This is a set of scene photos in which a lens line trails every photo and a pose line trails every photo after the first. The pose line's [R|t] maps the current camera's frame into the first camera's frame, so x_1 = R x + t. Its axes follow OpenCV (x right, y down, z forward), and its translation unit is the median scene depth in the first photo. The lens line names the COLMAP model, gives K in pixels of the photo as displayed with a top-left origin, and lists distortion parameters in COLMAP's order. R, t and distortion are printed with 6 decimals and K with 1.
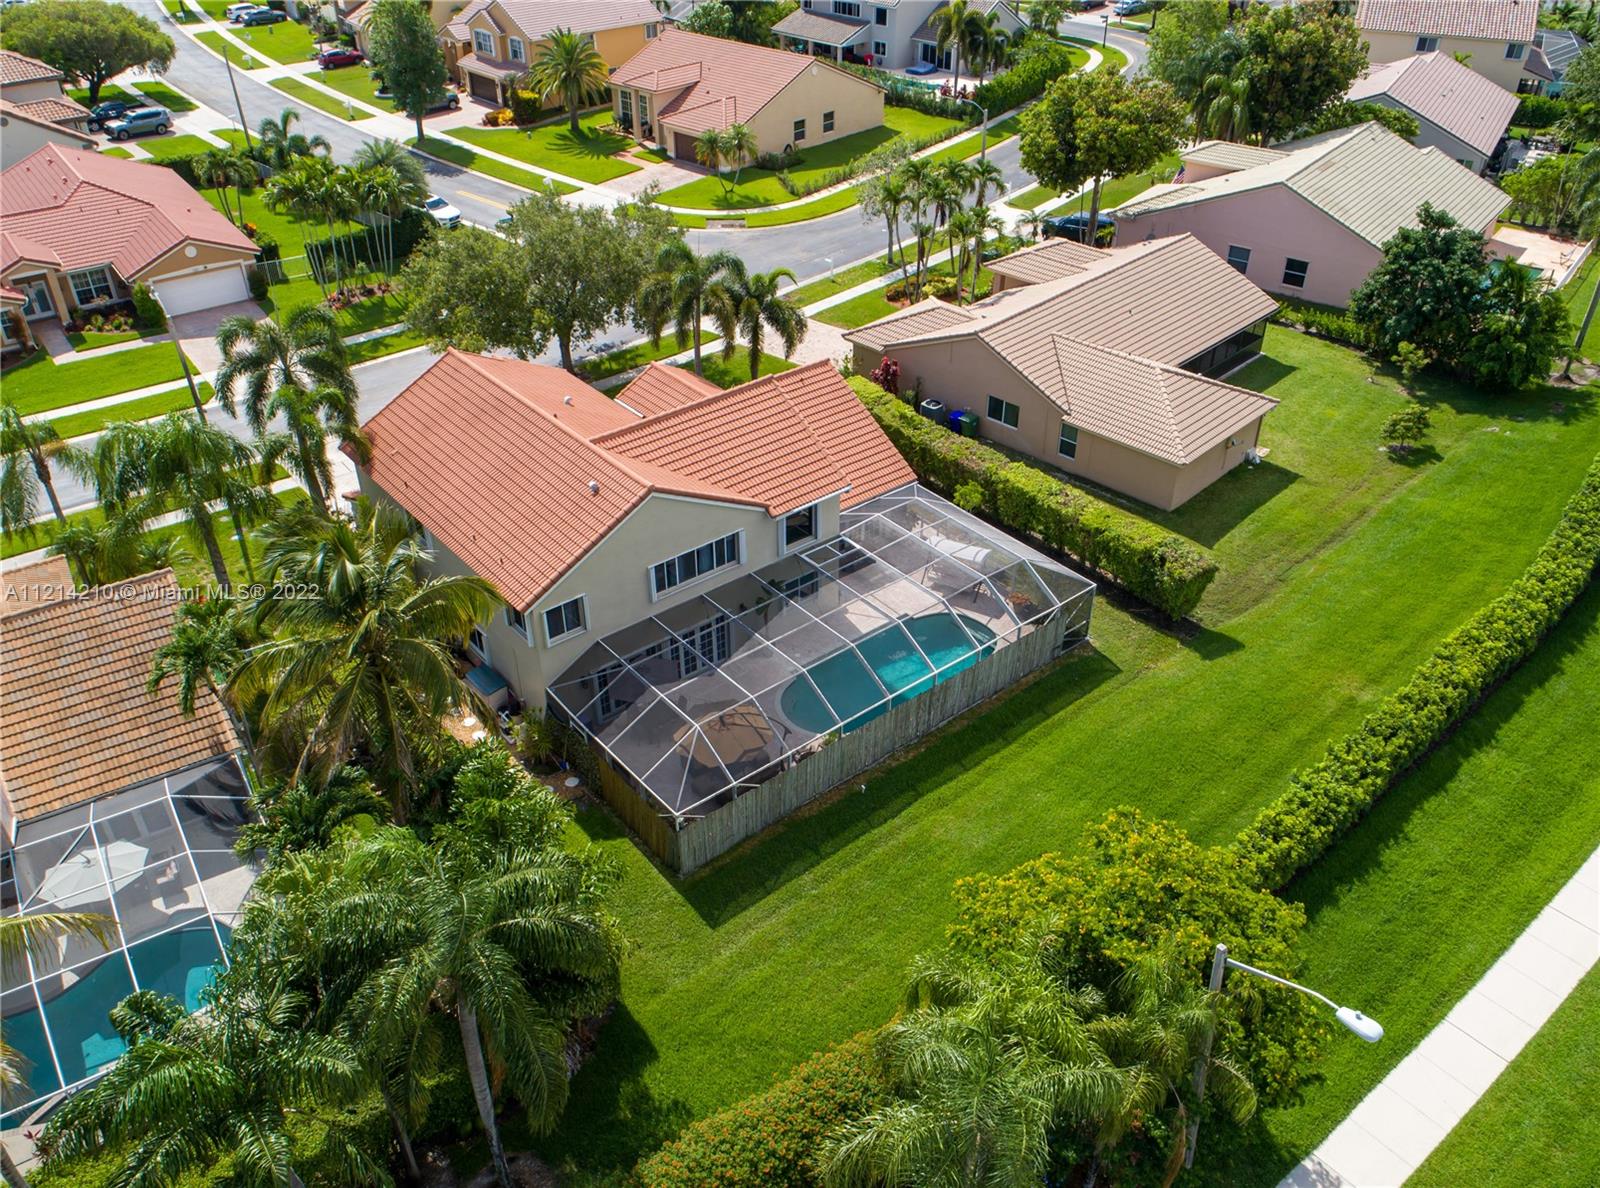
lens RADIAL K [[1286.6, 0, 806.8], [0, 1286.6, 628.8], [0, 0, 1]] dist [-0.019262, -0.000186]
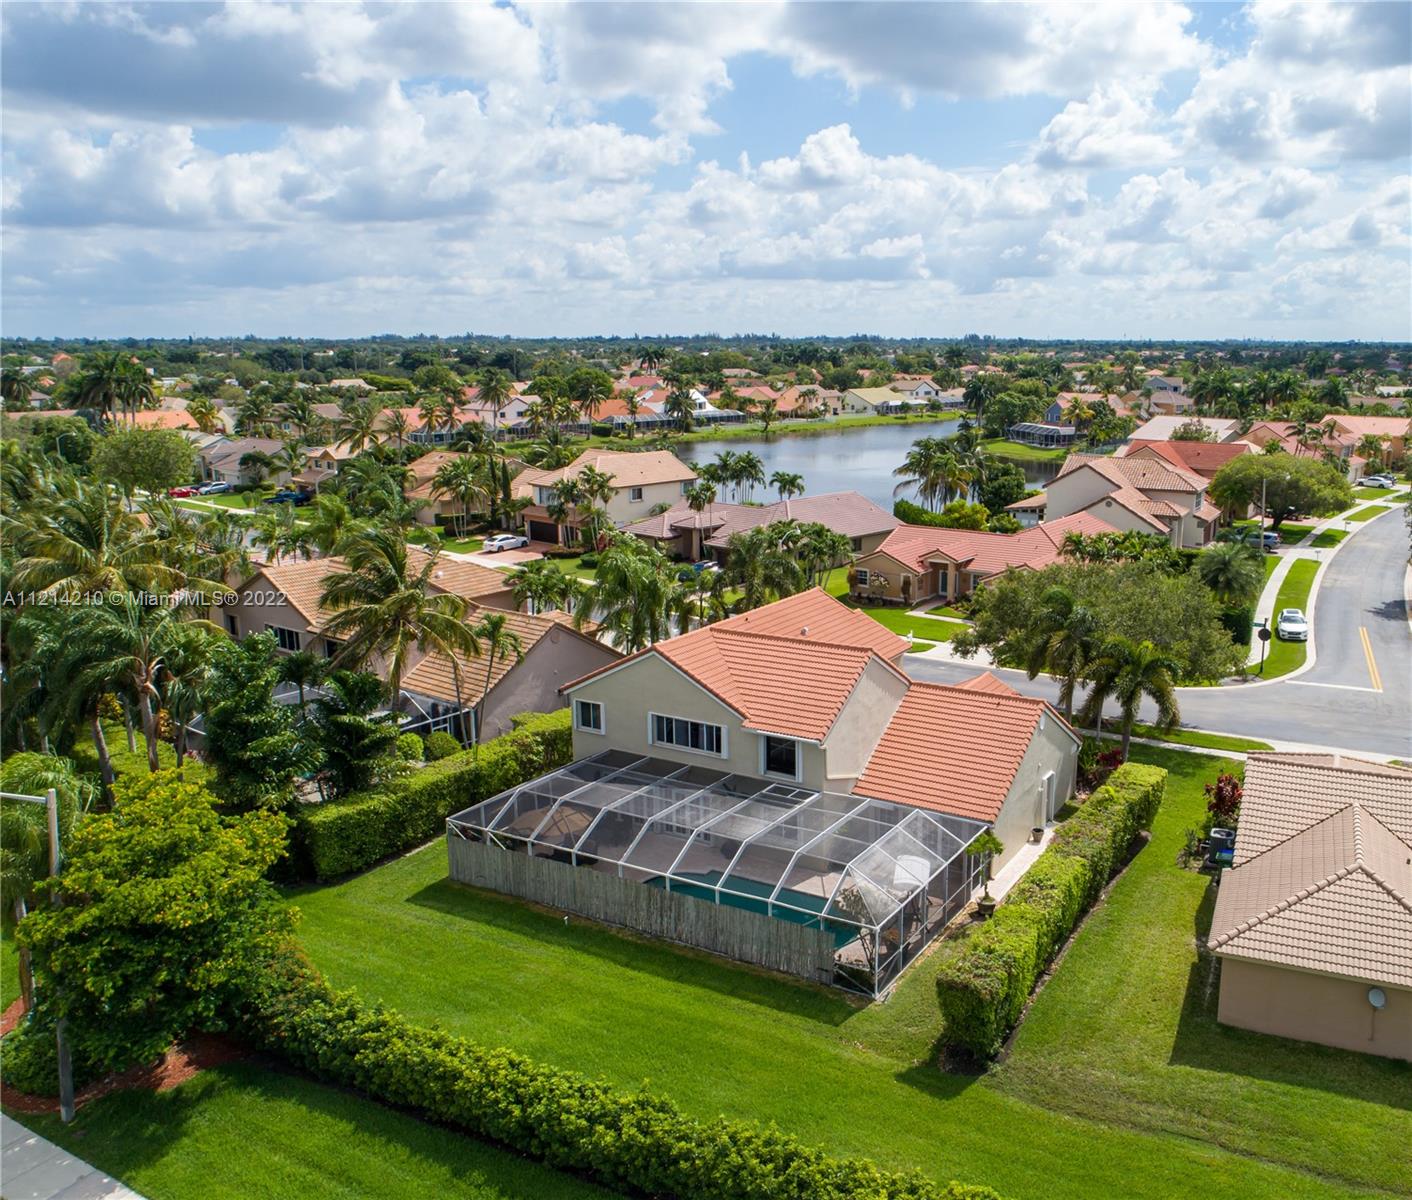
lens RADIAL K [[1225.2, 0, 812.8], [0, 1225.2, 599.0], [0, 0, 1]] dist [-0.012280, 0.003940]
pose [[0.365438, 0.196565, -0.909845, 0.944221], [-0.545836, 0.837012, -0.038404, -0.169922], [0.754002, 0.510660, 0.413168, 0.520658]]
